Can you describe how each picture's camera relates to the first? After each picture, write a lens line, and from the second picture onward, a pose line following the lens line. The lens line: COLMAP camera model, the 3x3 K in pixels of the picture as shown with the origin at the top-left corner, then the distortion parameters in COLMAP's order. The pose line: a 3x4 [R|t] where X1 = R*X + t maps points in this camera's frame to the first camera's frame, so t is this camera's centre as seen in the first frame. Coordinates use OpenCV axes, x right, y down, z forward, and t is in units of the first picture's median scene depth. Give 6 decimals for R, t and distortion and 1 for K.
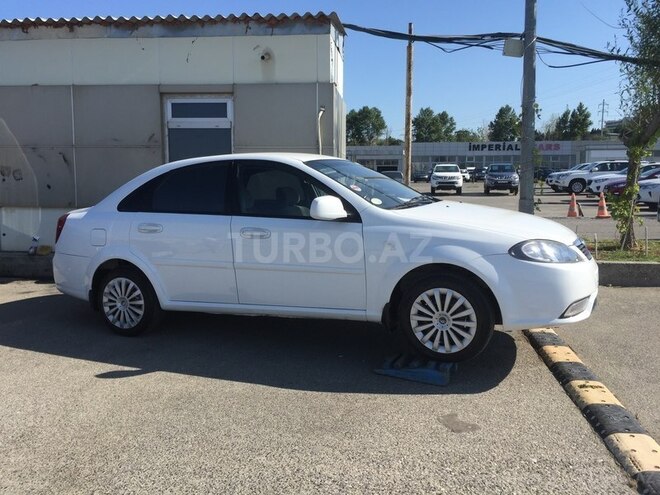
lens RADIAL K [[563.4, 0, 330.0], [0, 563.4, 247.5], [0, 0, 1]] dist [0.119641, -0.167948]
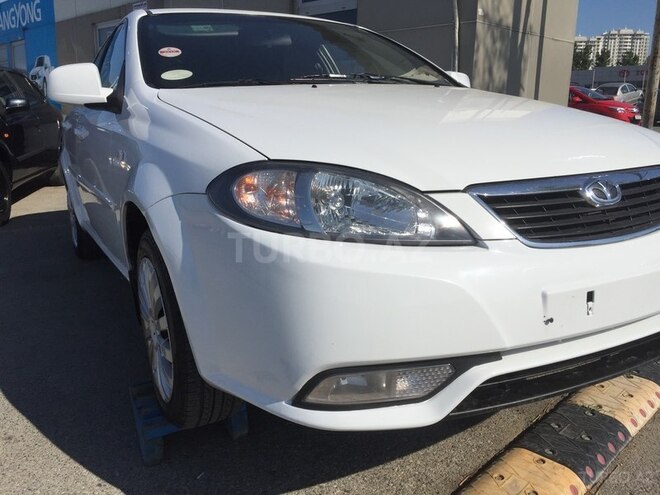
lens RADIAL K [[563.4, 0, 330.0], [0, 563.4, 247.5], [0, 0, 1]] dist [0.119641, -0.167948]
pose [[0.787971, 0.151166, -0.596868, 0.550052], [-0.078662, 0.986165, 0.145914, -0.013740], [0.610667, -0.068025, 0.788960, 0.695887]]
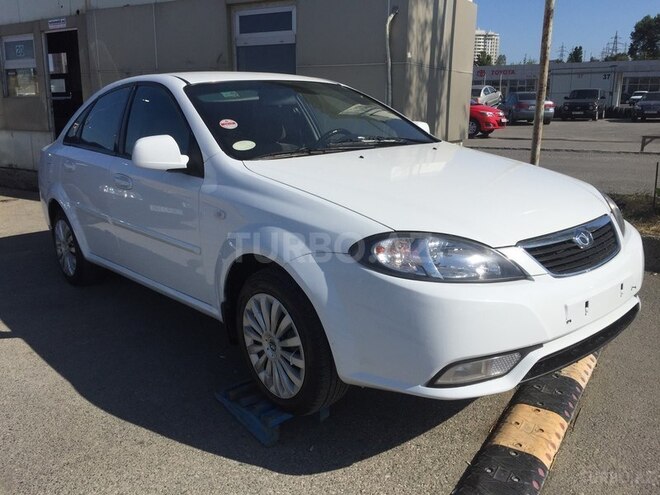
lens RADIAL K [[561.7, 0, 330.0], [0, 561.7, 247.5], [0, 0, 1]] dist [0.084143, -0.108411]
pose [[0.899304, 0.109935, -0.423282, 0.482769], [-0.053649, 0.988311, 0.142700, -0.066011], [0.434022, -0.105622, 0.894689, 0.464865]]
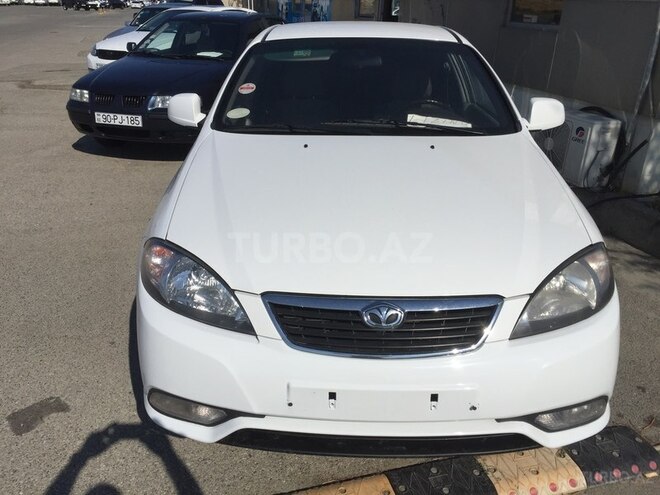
lens RADIAL K [[577.5, 0, 330.0], [0, 577.5, 247.5], [0, 0, 1]] dist [0.004178, 0.004052]
pose [[0.383355, 0.368749, -0.846796, 0.788361], [-0.131647, 0.929296, 0.345077, -0.193011], [0.914171, -0.020809, 0.404795, 0.861816]]
